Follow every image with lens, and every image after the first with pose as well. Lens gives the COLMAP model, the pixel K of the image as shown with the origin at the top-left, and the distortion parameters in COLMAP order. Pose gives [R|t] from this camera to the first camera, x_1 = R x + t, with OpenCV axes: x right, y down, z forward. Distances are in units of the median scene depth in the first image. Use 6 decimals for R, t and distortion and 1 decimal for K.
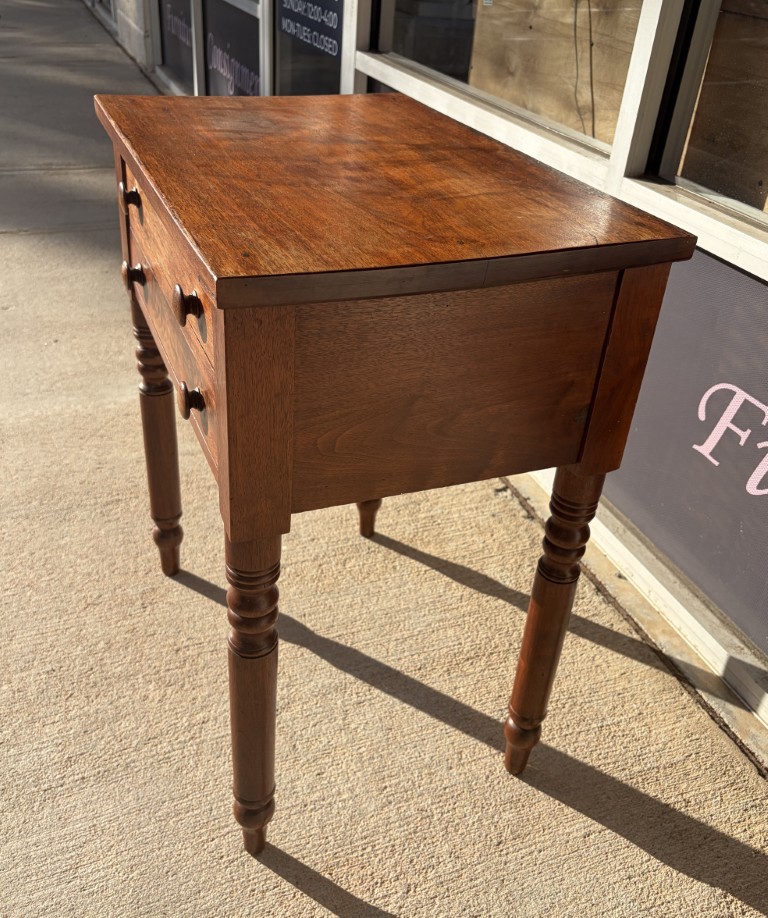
lens RADIAL K [[844.3, 0, 384.0], [0, 844.3, 459.0], [0, 0, 1]] dist [0.030839, -0.021933]
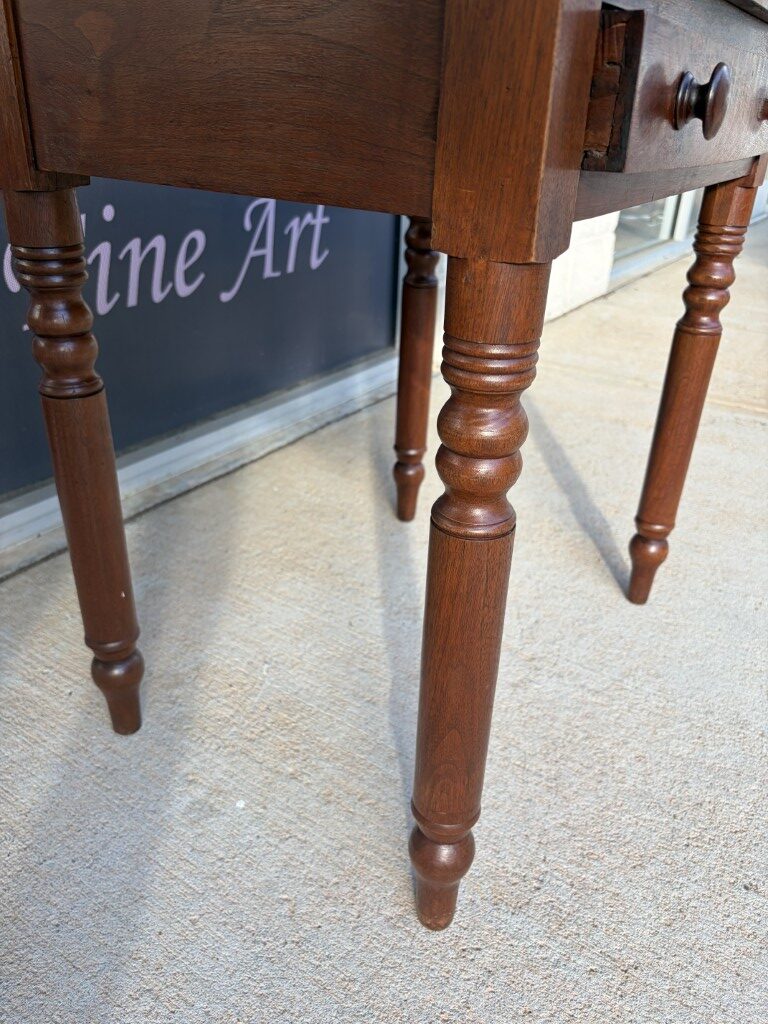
lens RADIAL K [[802.2, 0, 392.1], [0, 802.2, 511.7], [0, 0, 1]] dist [0.019960, 0.006081]
pose [[-0.578459, -0.449877, 0.680438, -0.497530], [0.377311, 0.591995, 0.712164, -0.361228], [-0.723202, 0.668695, -0.172701, 1.077169]]
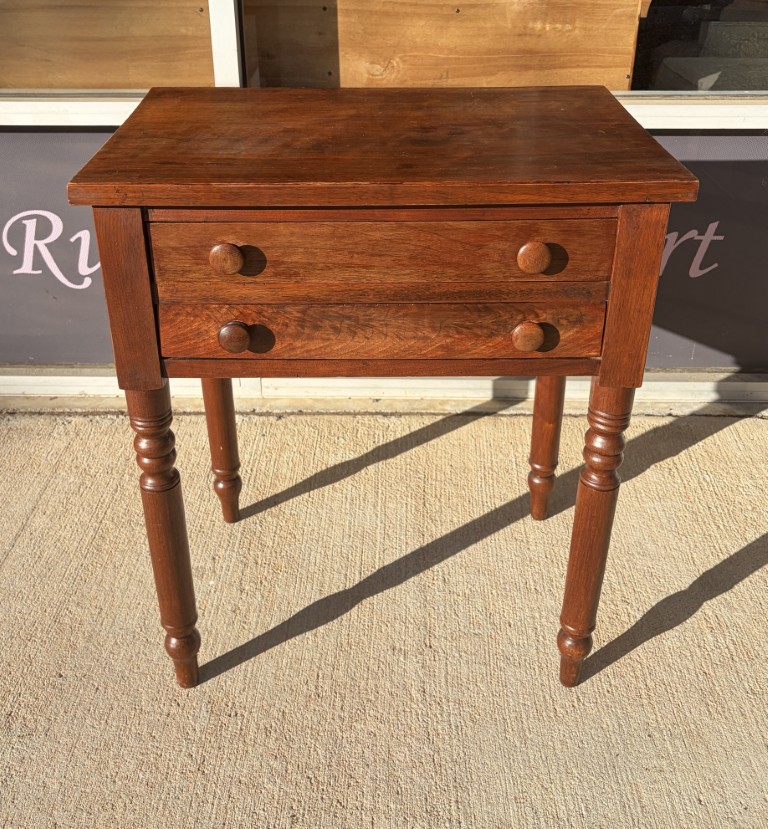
lens RADIAL K [[913.3, 0, 367.0], [0, 913.3, 330.0], [0, 0, 1]] dist [0.014772, -0.005825]
pose [[0.393630, -0.488311, 0.778850, -0.815167], [0.529404, 0.813062, 0.242201, -0.313098], [-0.751523, 0.316989, 0.578560, 0.269052]]
